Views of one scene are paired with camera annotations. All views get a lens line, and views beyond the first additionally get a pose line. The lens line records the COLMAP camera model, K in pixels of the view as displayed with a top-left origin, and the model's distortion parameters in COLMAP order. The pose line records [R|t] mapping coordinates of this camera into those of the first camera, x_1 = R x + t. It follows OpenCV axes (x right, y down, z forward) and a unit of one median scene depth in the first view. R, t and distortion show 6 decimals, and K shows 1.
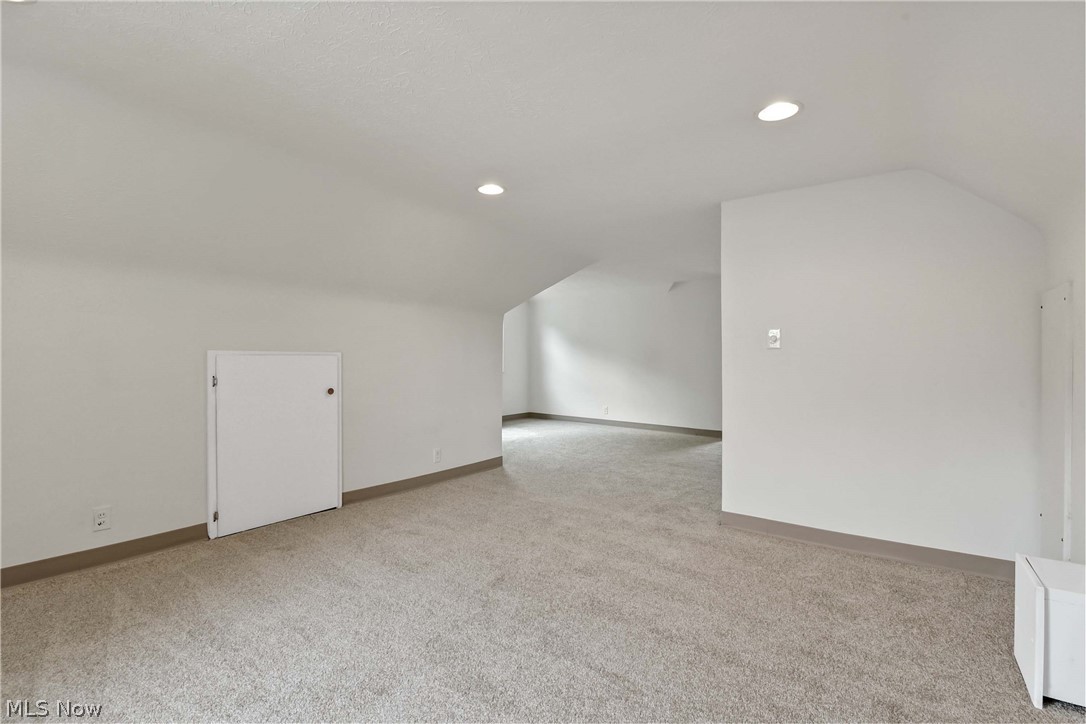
lens RADIAL K [[489.3, 0, 542.7], [0, 489.3, 358.2], [0, 0, 1]] dist [-0.008066, -0.006964]
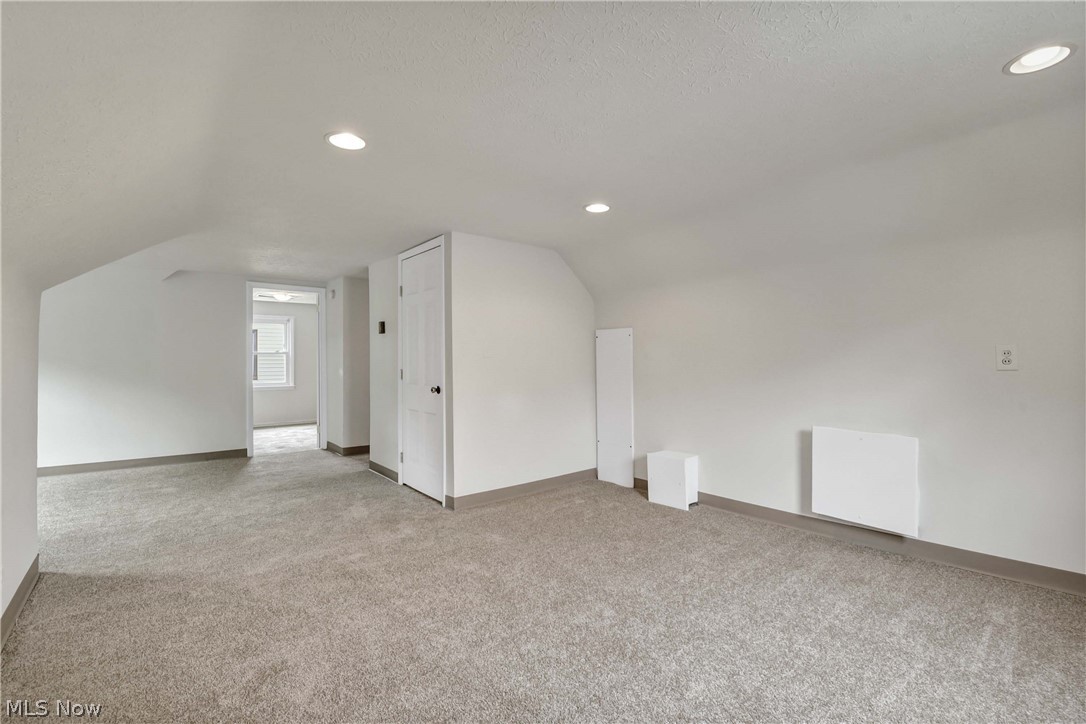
lens RADIAL K [[489.3, 0, 543.1], [0, 489.3, 359.1], [0, 0, 1]] dist [-0.008066, -0.006964]
pose [[0.248307, -0.000326, 0.968681, -0.642742], [0.013104, 0.999910, -0.003023, -0.008357], [-0.968593, 0.013445, 0.248289, 0.465981]]
